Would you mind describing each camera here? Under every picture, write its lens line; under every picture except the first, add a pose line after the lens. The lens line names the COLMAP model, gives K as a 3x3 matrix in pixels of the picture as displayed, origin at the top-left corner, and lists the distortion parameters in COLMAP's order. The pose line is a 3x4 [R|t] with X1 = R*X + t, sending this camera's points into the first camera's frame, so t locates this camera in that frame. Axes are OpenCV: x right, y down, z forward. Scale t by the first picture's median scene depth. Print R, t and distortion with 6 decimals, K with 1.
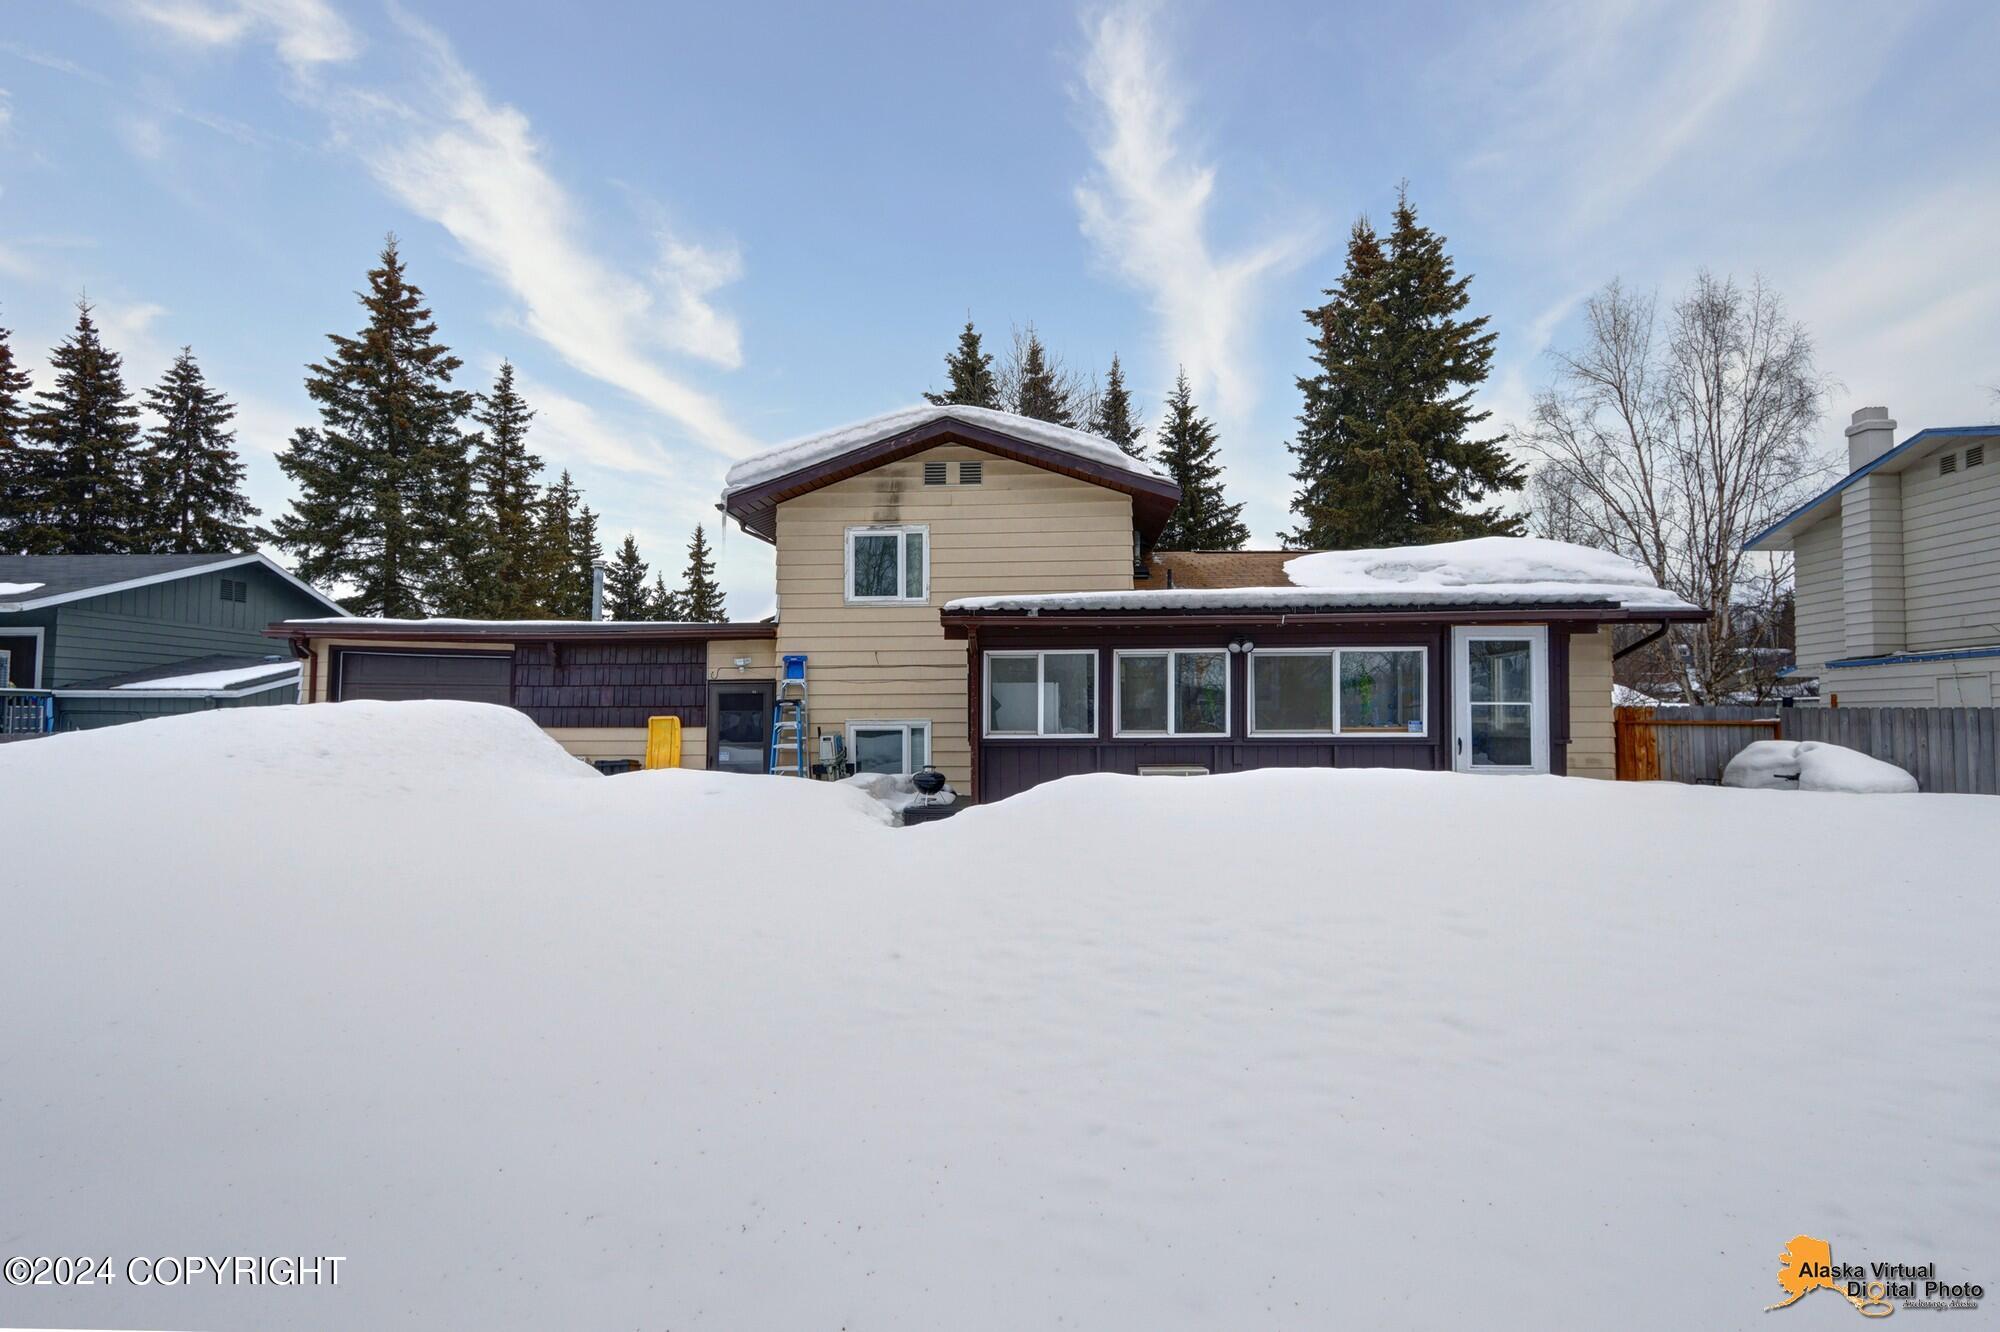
lens RADIAL K [[987.7, 0, 966.2], [0, 987.7, 668.6], [0, 0, 1]] dist [0.018440, -0.007488]
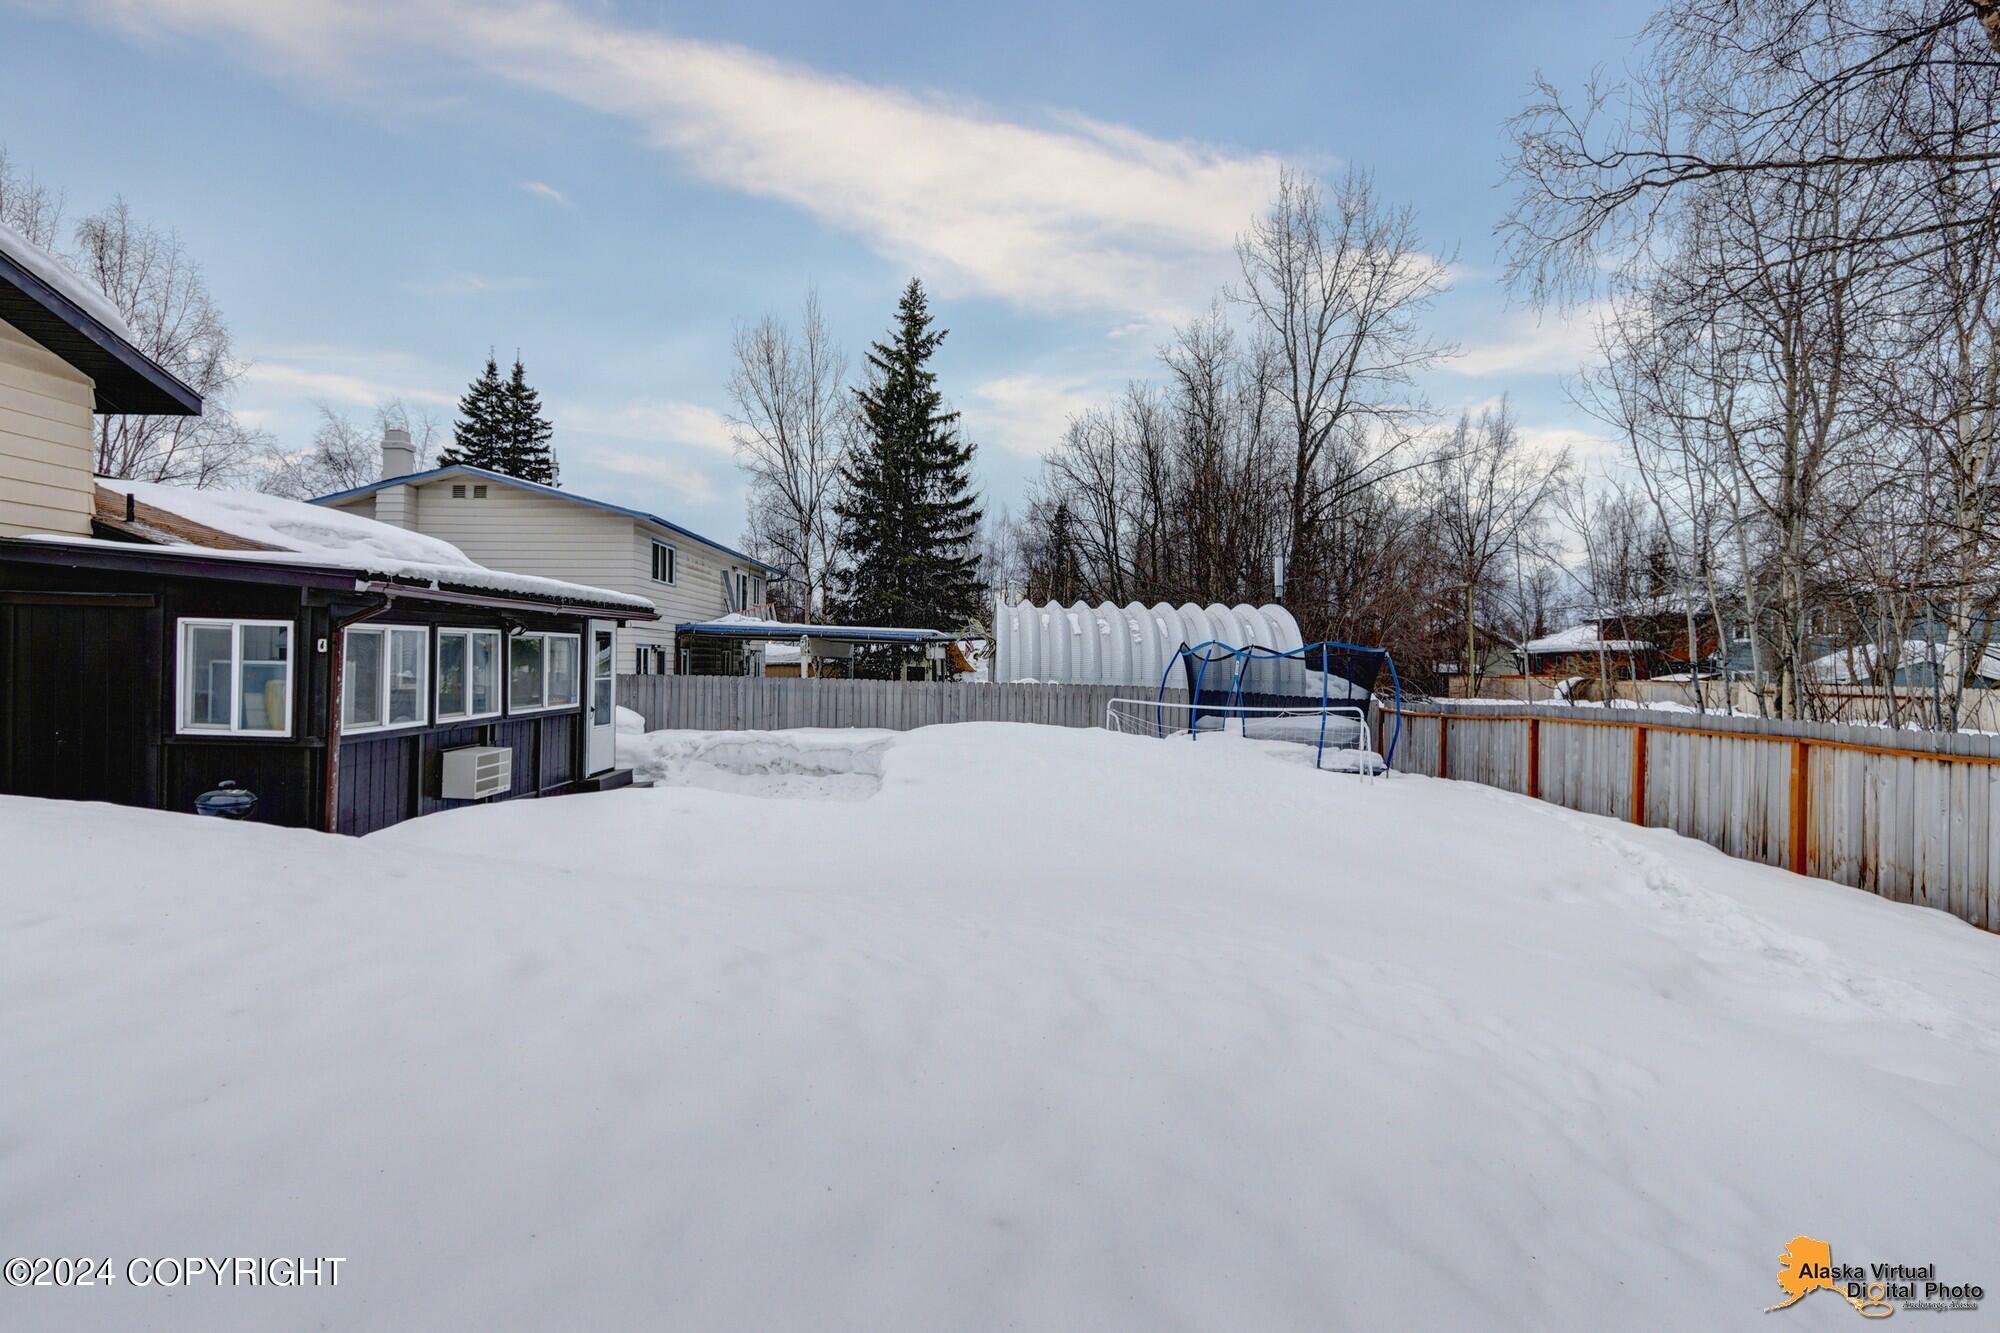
lens RADIAL K [[1006.2, 0, 1021.5], [0, 1006.2, 660.7], [0, 0, 1]] dist [0.001479, -0.000008]
pose [[-0.082108, -0.002473, 0.996620, -0.571543], [-0.058307, 0.998296, -0.002327, -0.012512], [-0.994916, -0.058301, -0.082112, 0.375873]]
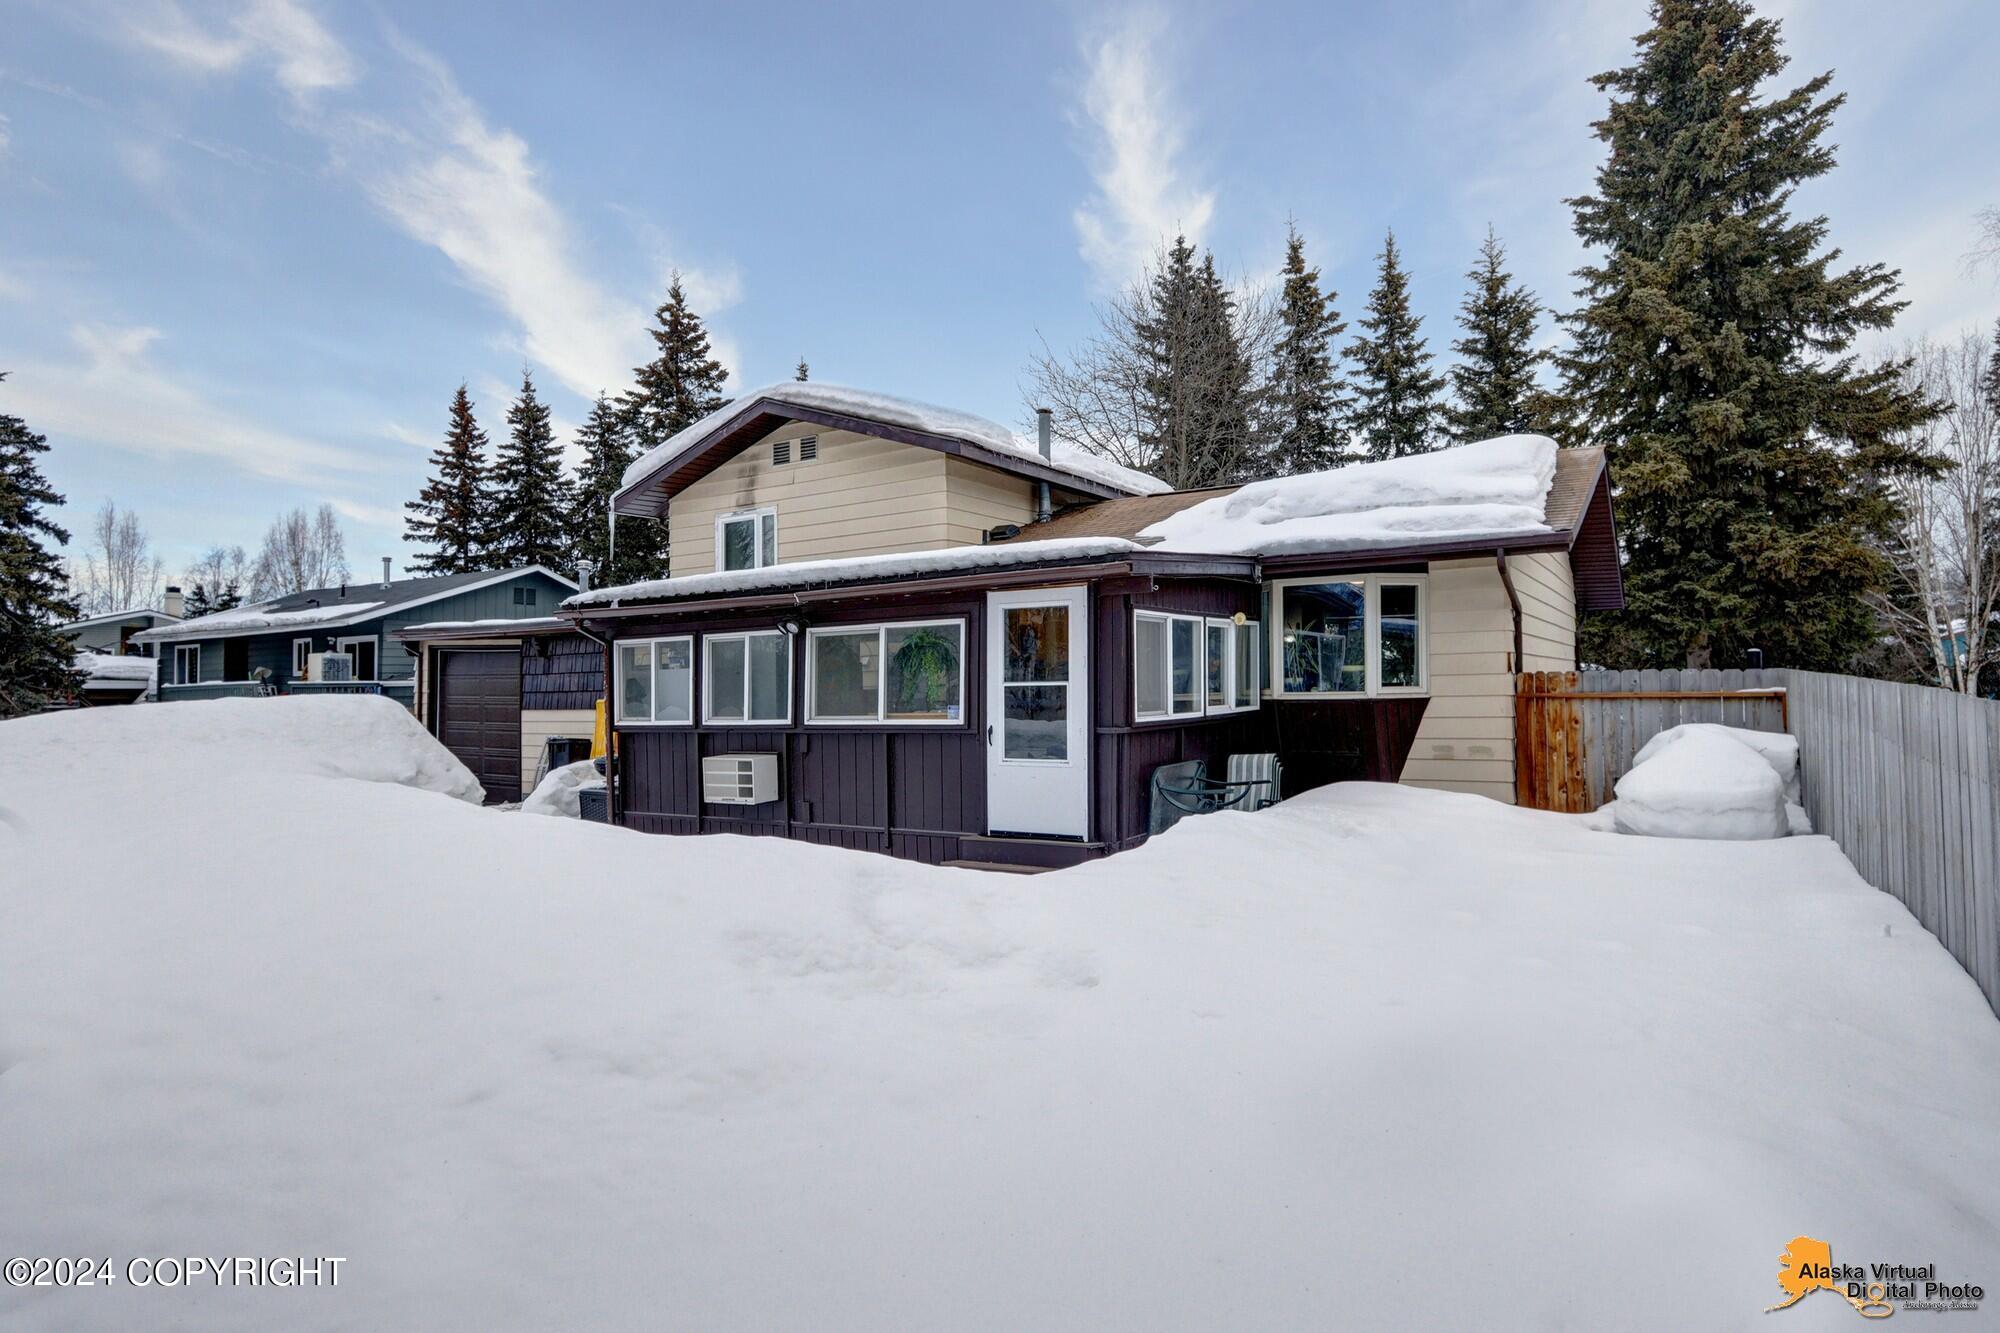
lens RADIAL K [[1064.7, 0, 947.0], [0, 1064.7, 658.7], [0, 0, 1]] dist [0.019369, 0.000104]
pose [[0.876710, -0.028921, -0.480149, 0.607281], [0.043324, 0.998882, 0.018939, -0.003670], [0.479064, -0.037406, 0.876982, 0.127752]]
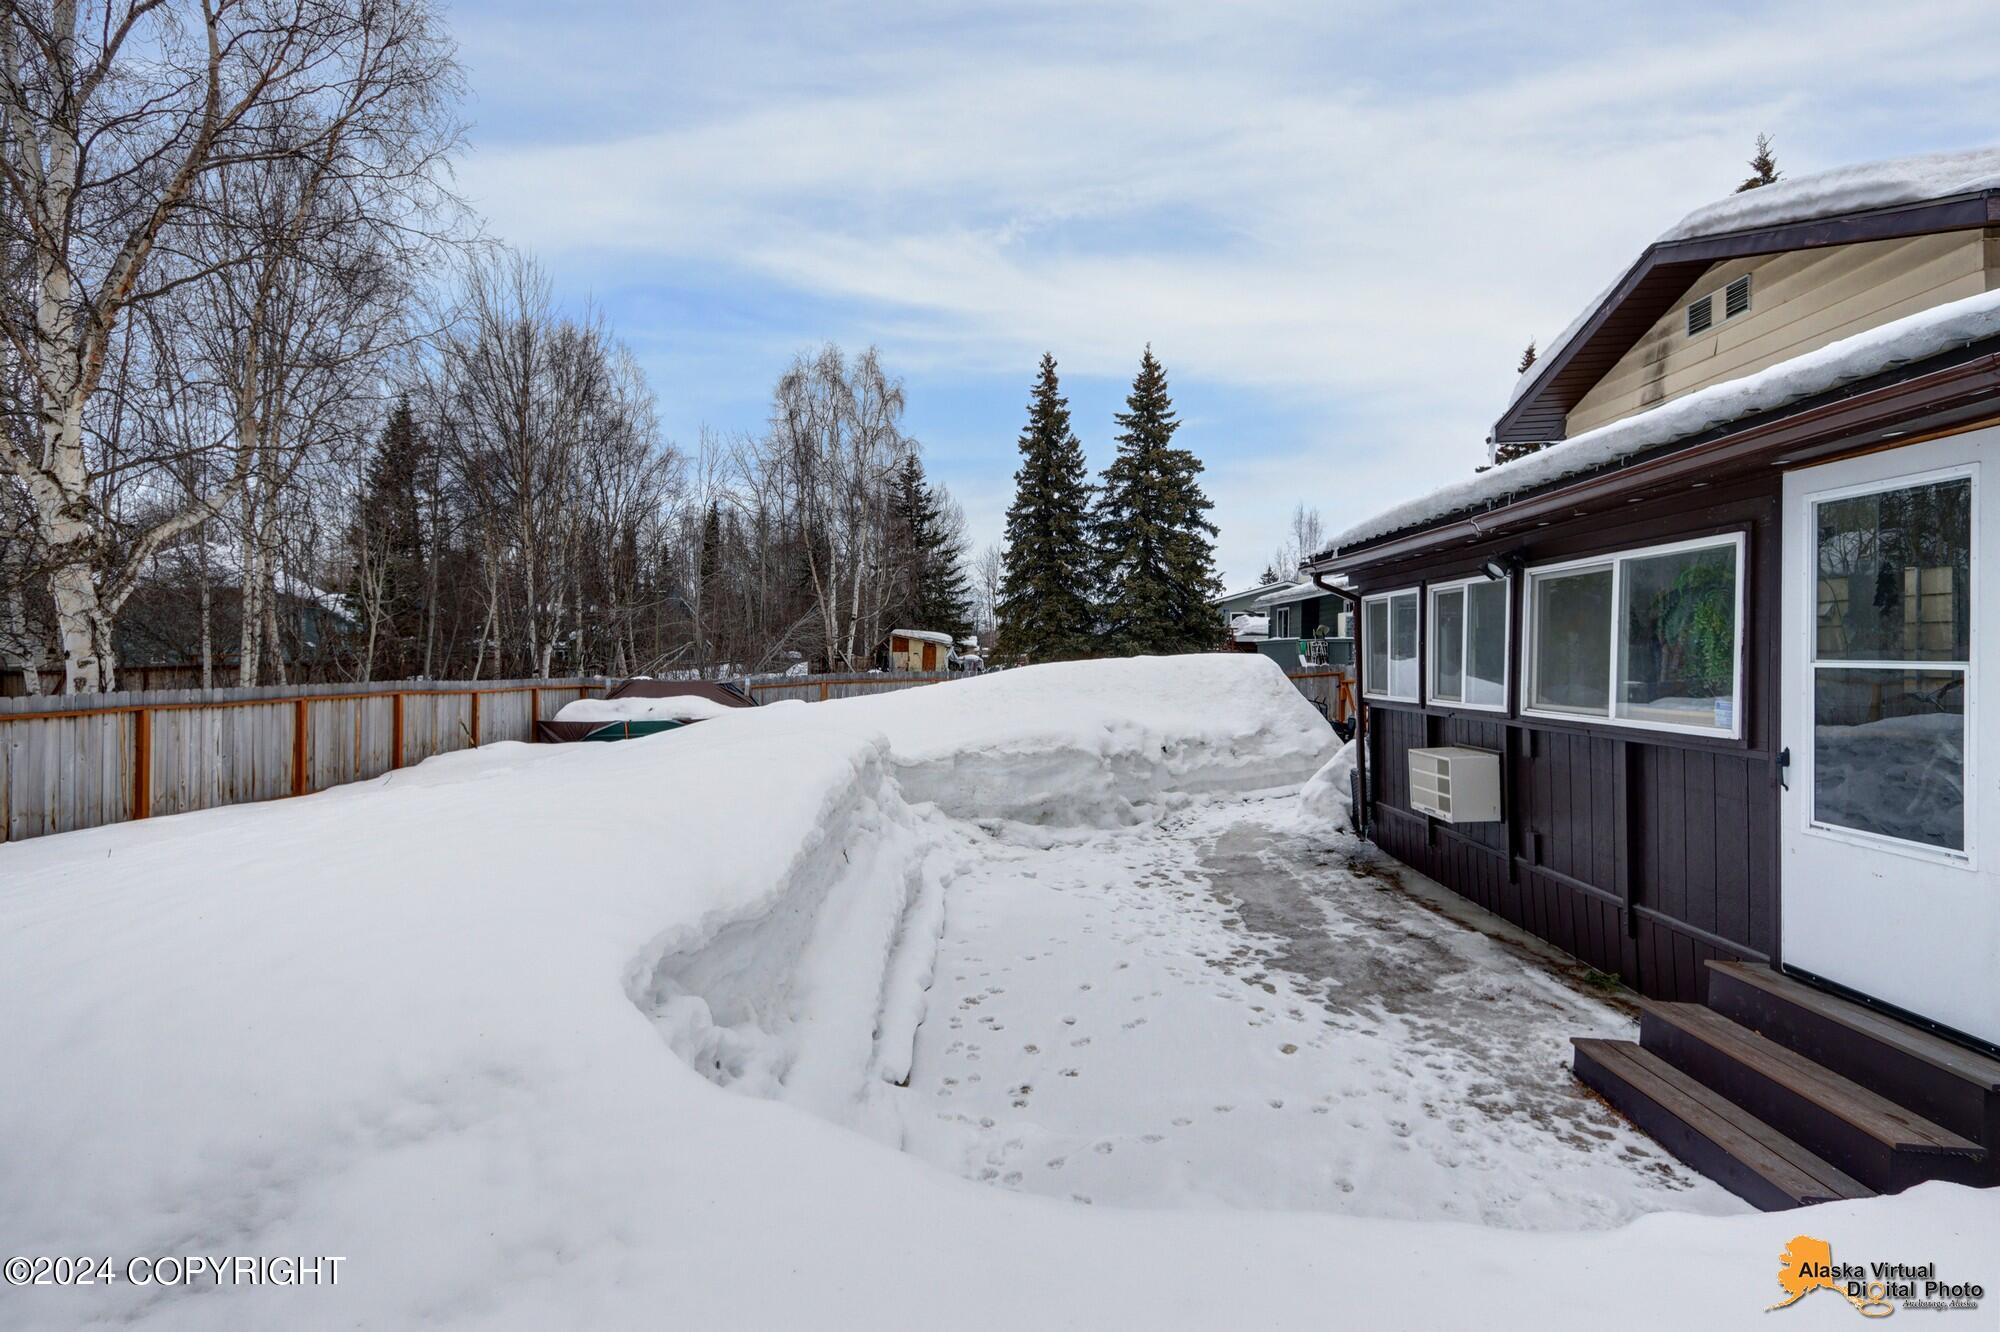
lens RADIAL K [[944.6, 0, 1003.6], [0, 944.6, 645.7], [0, 0, 1]] dist [-0.002053, -0.000935]
pose [[0.062460, -0.008861, -0.998008, 0.582966], [0.064131, 0.997930, -0.004846, 0.006093], [0.995985, -0.063700, 0.062899, 0.442722]]
